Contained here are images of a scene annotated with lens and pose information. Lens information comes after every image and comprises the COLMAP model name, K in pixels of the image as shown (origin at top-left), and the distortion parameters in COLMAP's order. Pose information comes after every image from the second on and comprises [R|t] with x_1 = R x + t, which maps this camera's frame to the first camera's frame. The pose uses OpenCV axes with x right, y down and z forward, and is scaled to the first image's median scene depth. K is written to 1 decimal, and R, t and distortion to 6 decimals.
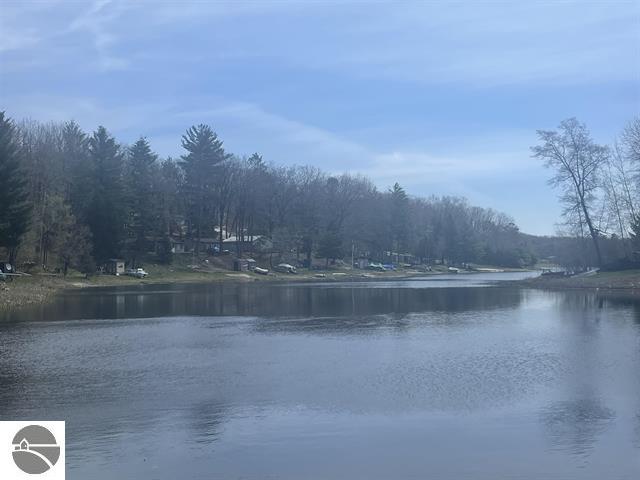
lens RADIAL K [[817.8, 0, 352.9], [0, 817.8, 246.9], [0, 0, 1]] dist [0.037492, 0.000000]
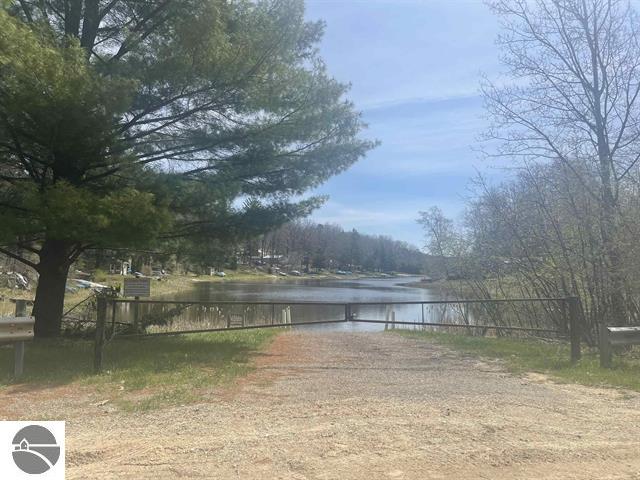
lens RADIAL K [[498.6, 0, 318.0], [0, 498.6, 240.8], [0, 0, 1]] dist [0.024855, -0.009399]
pose [[0.999392, 0.018970, -0.029240, 0.004287], [-0.019832, 0.999369, -0.029461, -0.015999], [0.028662, 0.030023, 0.999138, -0.178532]]
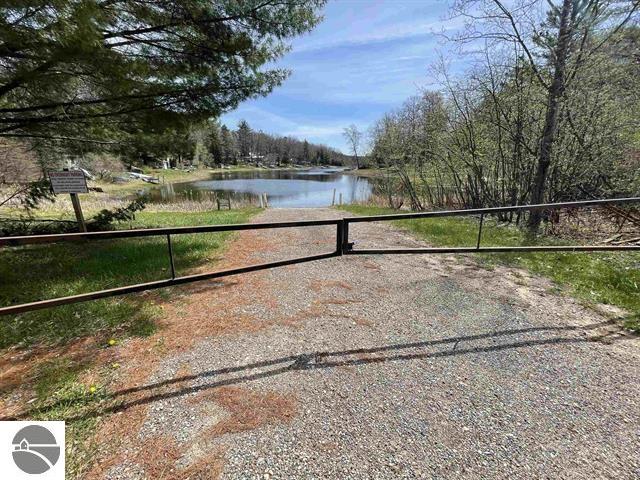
lens RADIAL K [[260.3, 0, 319.5], [0, 260.3, 239.3], [0, 0, 1]] dist [-0.003413, 0.001392]
pose [[0.995159, -0.019060, 0.096409, 0.003324], [-0.010964, 0.953354, 0.301655, -0.013554], [-0.097661, -0.301252, 0.948530, -0.127221]]
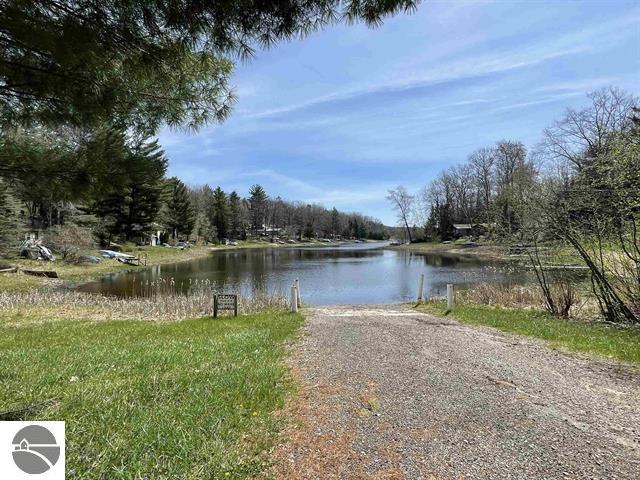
lens RADIAL K [[347.6, 0, 319.9], [0, 347.6, 238.8], [0, 0, 1]] dist [-0.000059, -0.002122]
pose [[0.999887, -0.004859, 0.014232, -0.008191], [0.004489, 0.999653, 0.025967, -0.009880], [-0.014353, -0.025901, 0.999561, -0.083503]]
